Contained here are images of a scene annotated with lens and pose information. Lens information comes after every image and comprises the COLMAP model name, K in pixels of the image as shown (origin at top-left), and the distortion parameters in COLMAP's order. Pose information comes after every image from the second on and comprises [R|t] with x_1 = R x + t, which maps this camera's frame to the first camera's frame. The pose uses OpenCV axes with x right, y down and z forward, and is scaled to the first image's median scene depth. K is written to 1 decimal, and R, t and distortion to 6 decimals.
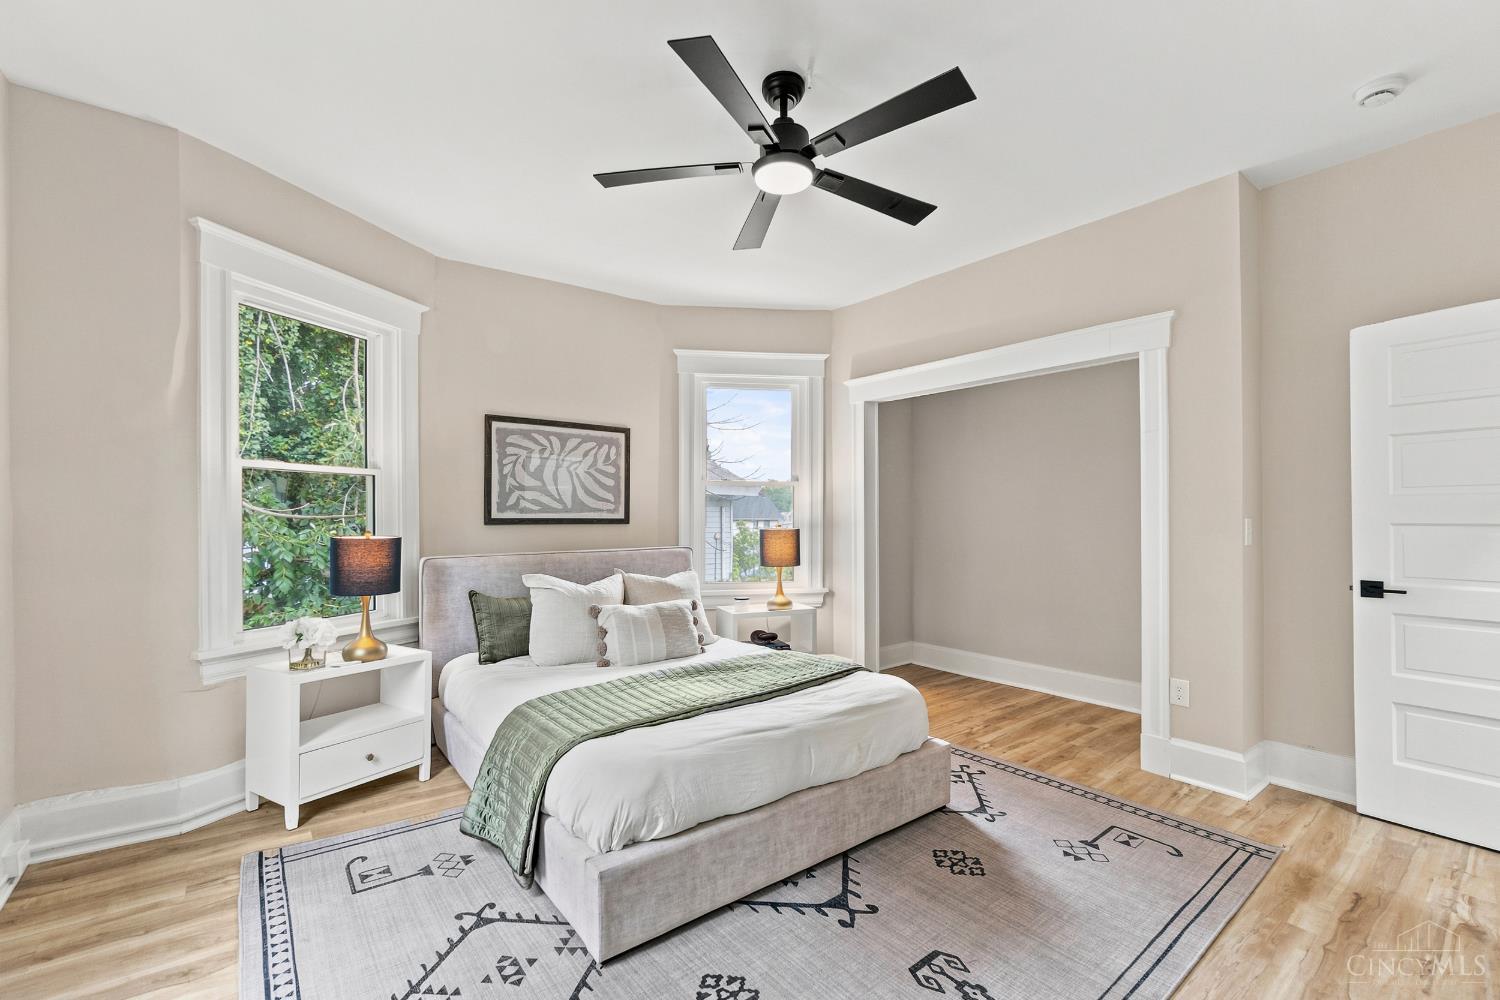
lens RADIAL K [[641.9, 0, 750.8], [0, 641.9, 506.5], [0, 0, 1]] dist [-0.001669, 0.000610]
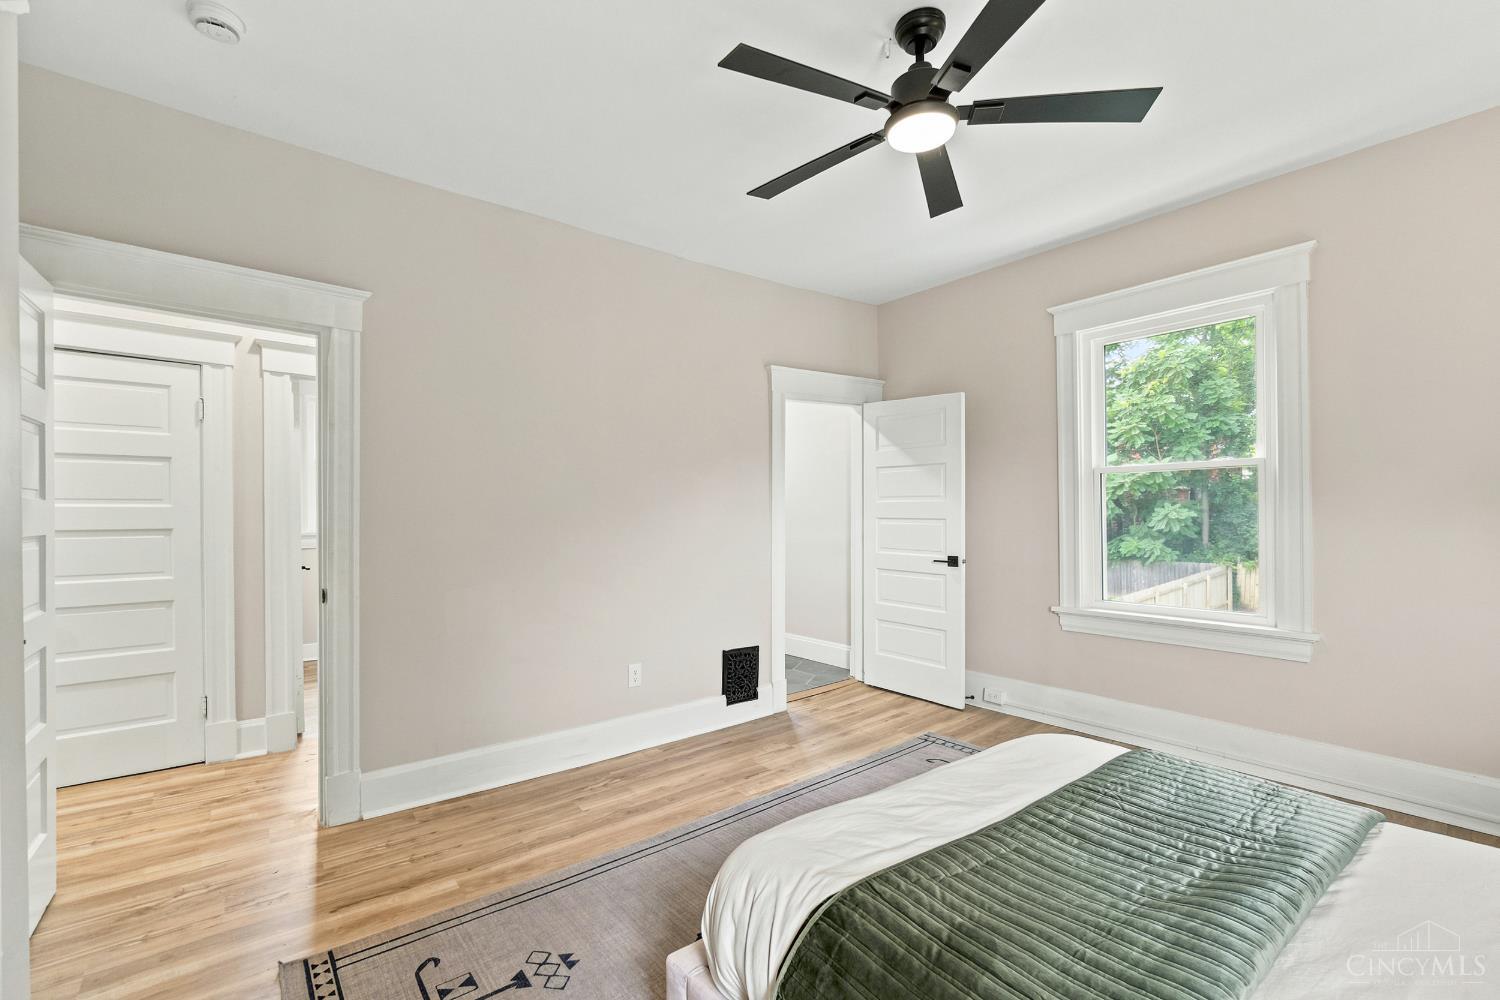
lens RADIAL K [[668.5, 0, 750.0], [0, 668.5, 500.0], [0, 0, 1]] dist [-0.000923, 0.000084]
pose [[-0.999903, 0.013582, -0.002963, 0.195660], [0.013662, 0.999490, -0.028878, 0.009743], [0.002569, -0.028915, -0.999579, 1.299068]]
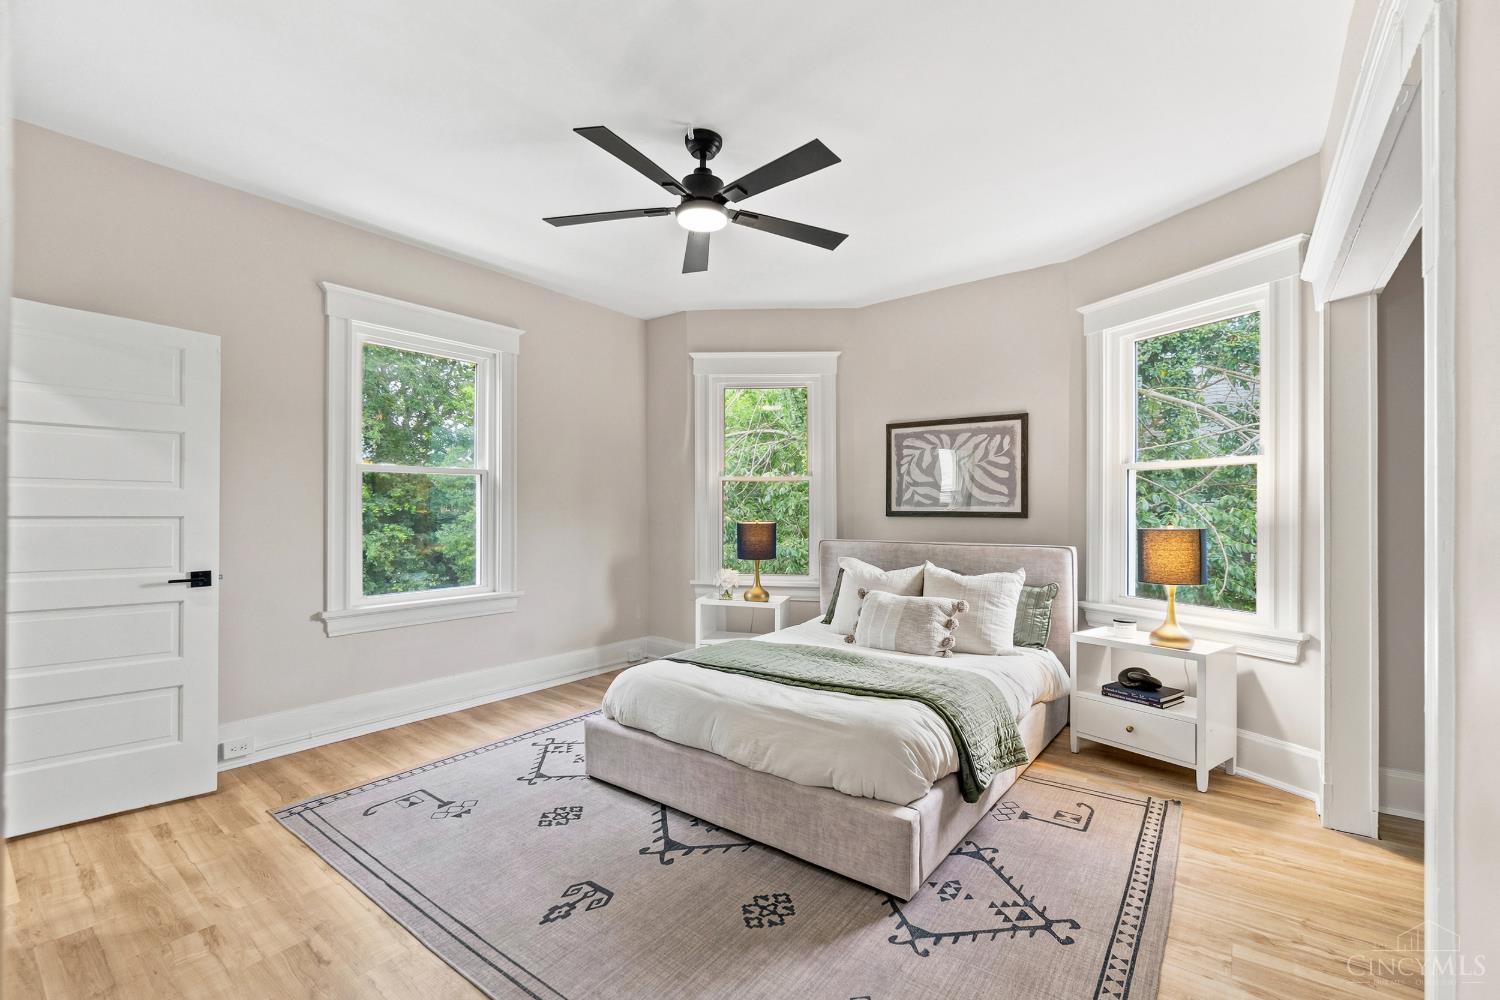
lens RADIAL K [[641.9, 0, 750.8], [0, 641.9, 506.5], [0, 0, 1]] dist [-0.001669, 0.000610]
pose [[0.254393, -0.002258, -0.967098, 0.806678], [0.011356, 0.999935, 0.000652, 0.007479], [0.967034, -0.011148, 0.254402, 0.534105]]
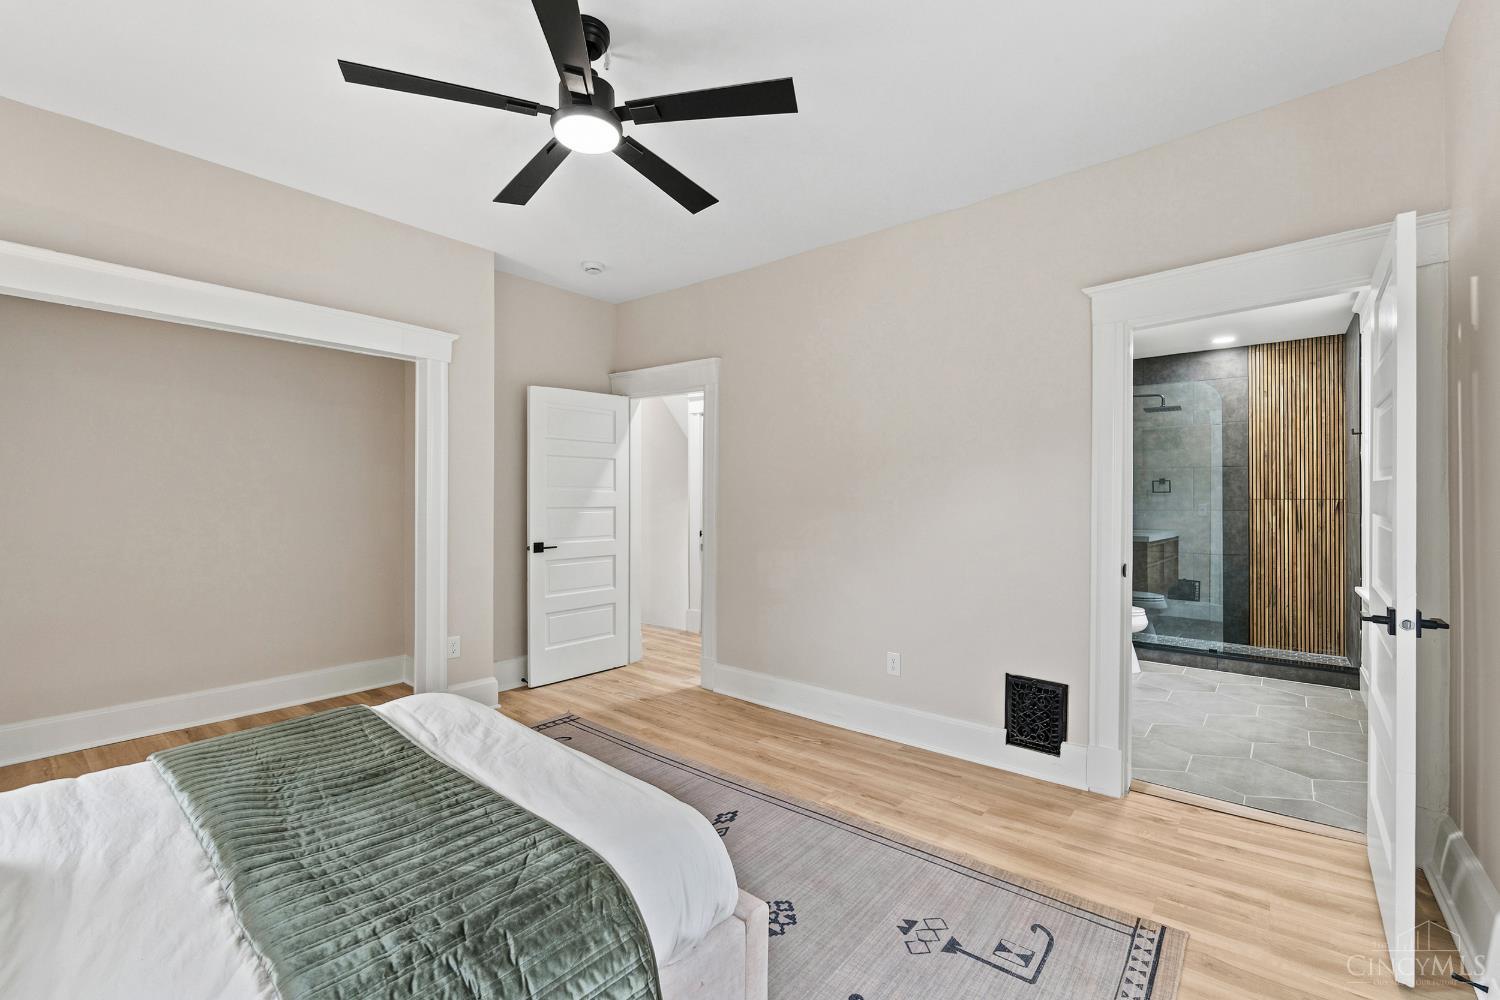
lens RADIAL K [[648.3, 0, 724.4], [0, 648.3, 500.7], [0, 0, 1]] dist [0.001157, 0.000376]
pose [[-0.173763, 0.004139, 0.984779, -0.587947], [-0.012494, 0.999901, -0.006407, 0.011234], [-0.984708, -0.013417, -0.173695, 0.651624]]
